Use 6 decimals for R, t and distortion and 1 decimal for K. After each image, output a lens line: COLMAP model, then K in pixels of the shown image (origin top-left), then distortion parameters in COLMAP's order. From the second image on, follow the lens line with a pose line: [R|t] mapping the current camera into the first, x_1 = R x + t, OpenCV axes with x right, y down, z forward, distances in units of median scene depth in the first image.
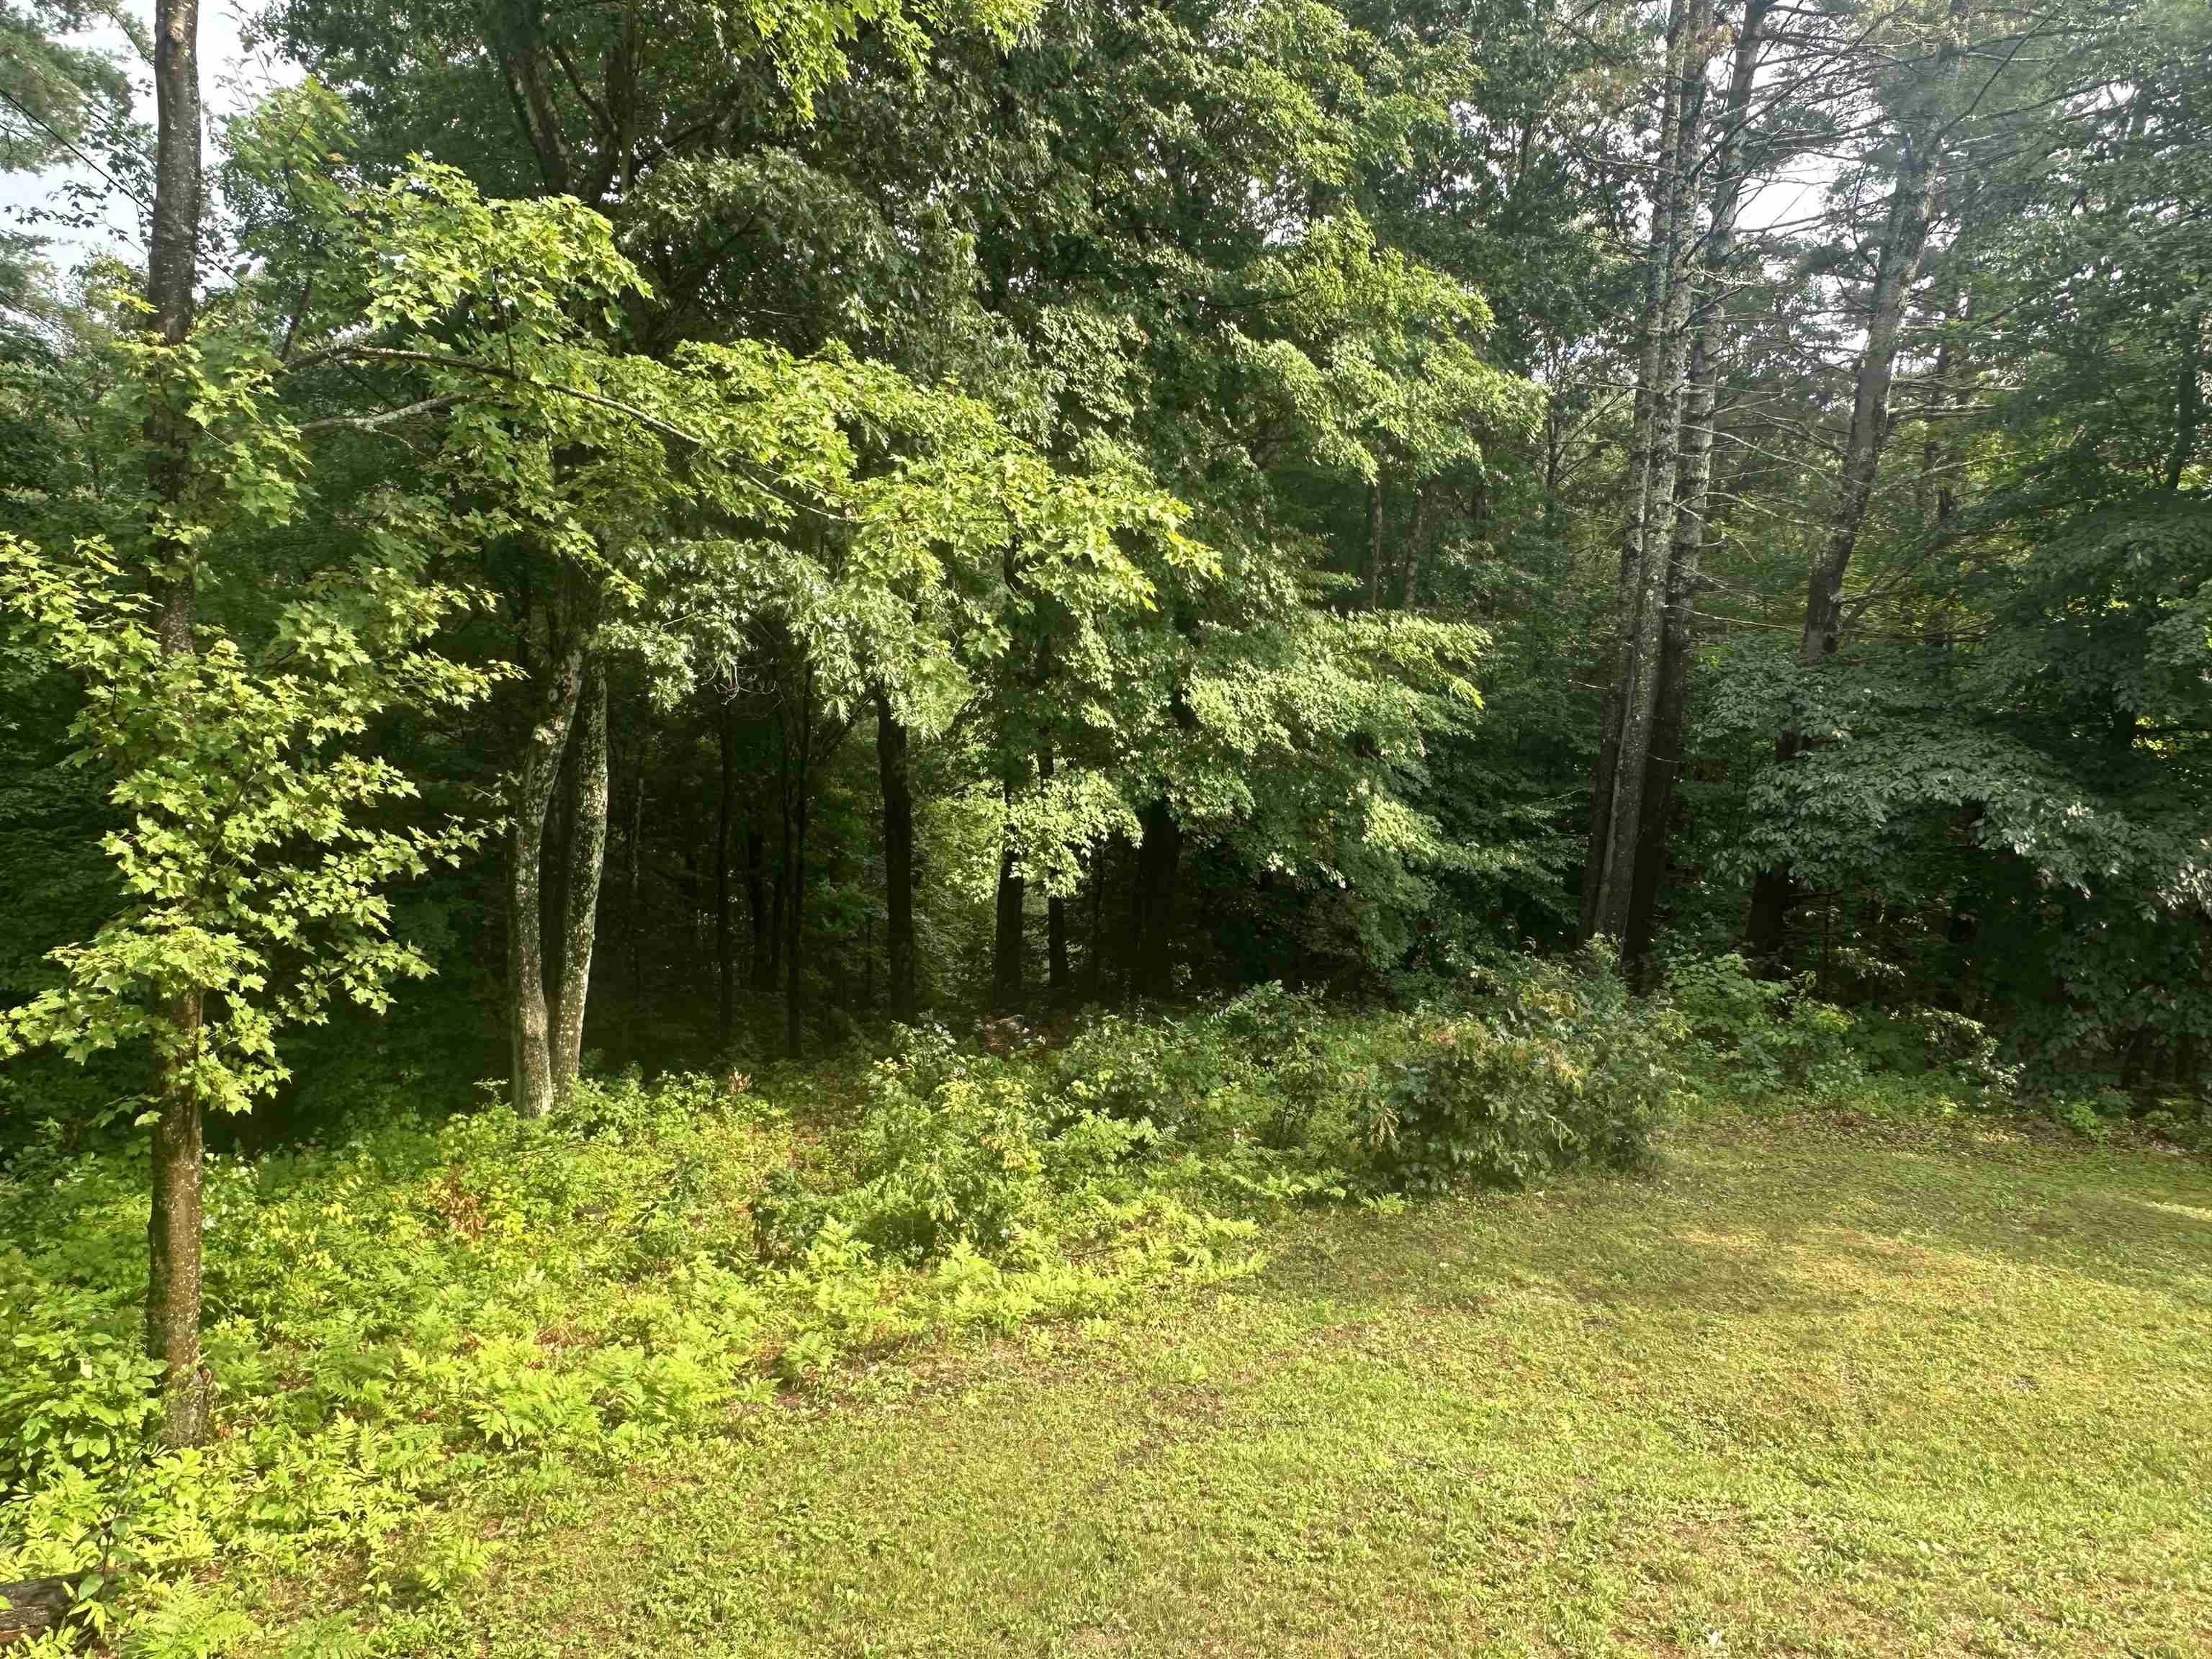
lens RADIAL K [[1460.7, 0, 1105.8], [0, 1460.7, 837.1], [0, 0, 1]] dist [-0.002051, 0.002555]
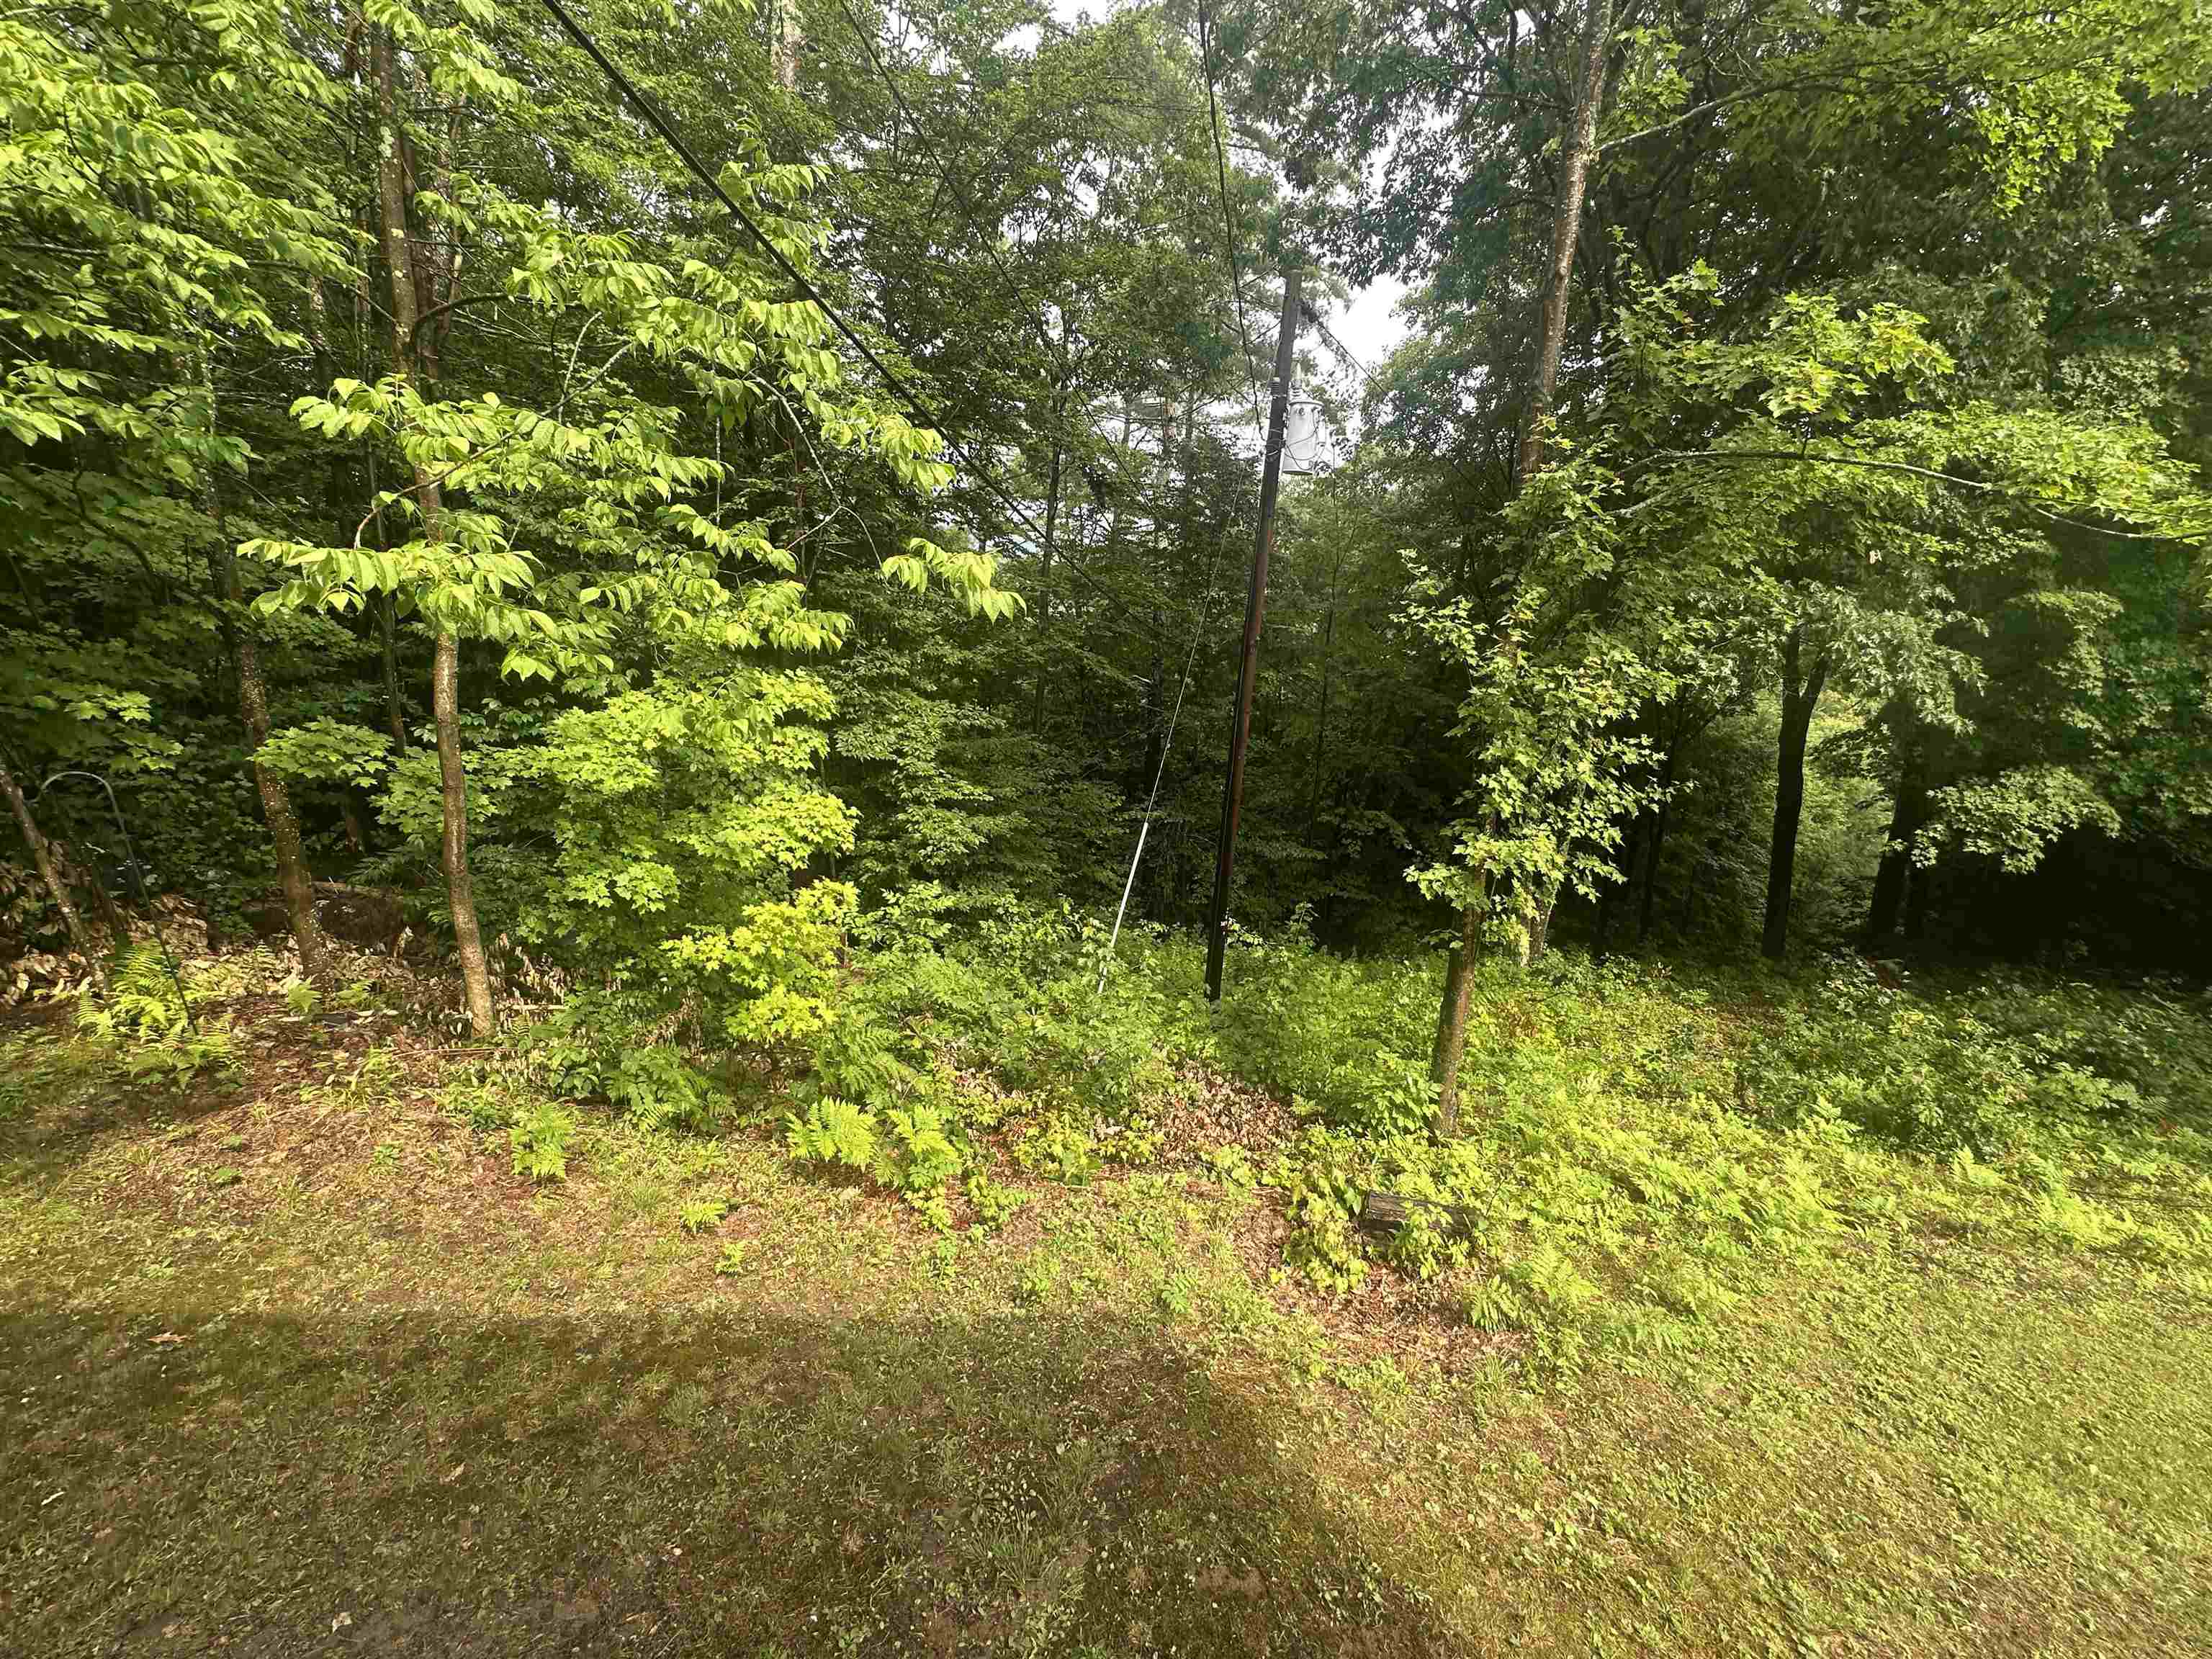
lens RADIAL K [[889.0, 0, 1103.6], [0, 889.0, 818.5], [0, 0, 1]] dist [0.001381, -0.000002]
pose [[0.752790, 0.094872, -0.651388, -0.123073], [-0.070780, 0.995488, 0.063190, 0.004284], [0.654444, -0.001463, 0.756109, -0.019176]]
